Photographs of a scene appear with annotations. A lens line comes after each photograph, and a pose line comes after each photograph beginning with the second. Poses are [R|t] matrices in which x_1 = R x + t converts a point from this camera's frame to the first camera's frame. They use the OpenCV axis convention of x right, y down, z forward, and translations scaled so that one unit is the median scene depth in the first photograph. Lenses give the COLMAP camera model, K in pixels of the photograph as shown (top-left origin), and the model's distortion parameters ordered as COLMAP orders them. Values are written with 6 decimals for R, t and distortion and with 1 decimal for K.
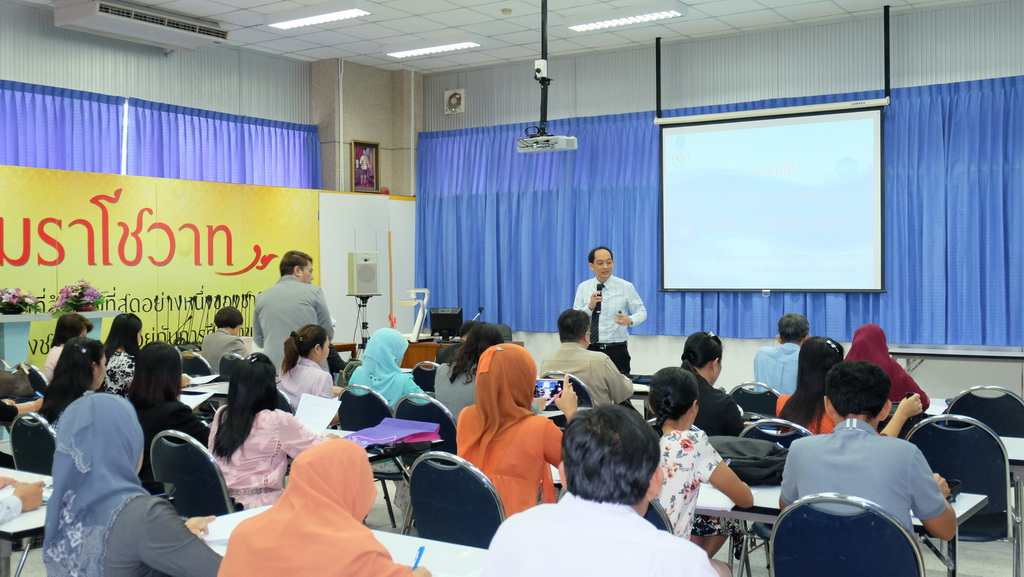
lens RADIAL K [[1125.2, 0, 530.4], [0, 1125.2, 277.9], [0, 0, 1]] dist [0.000720, 0.000000]
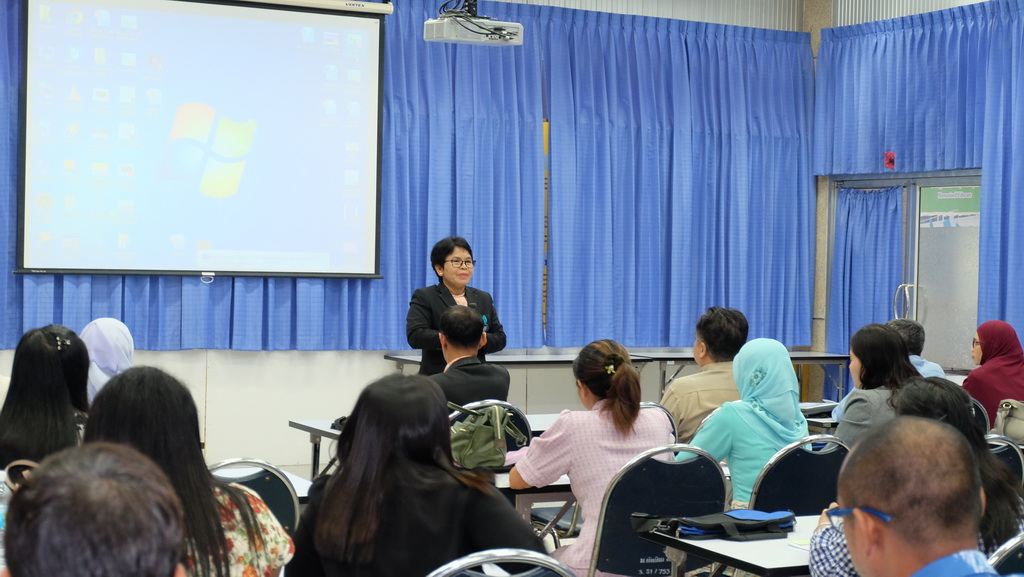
lens RADIAL K [[1709.2, 0, 508.9], [0, 1709.2, 284.4], [0, 0, 1]] dist [-0.016462, 0.000000]
pose [[0.491283, 0.001605, 0.870999, -0.542171], [-0.018582, 0.999790, 0.008639, 0.005770], [-0.870802, -0.020429, 0.491210, 0.373294]]
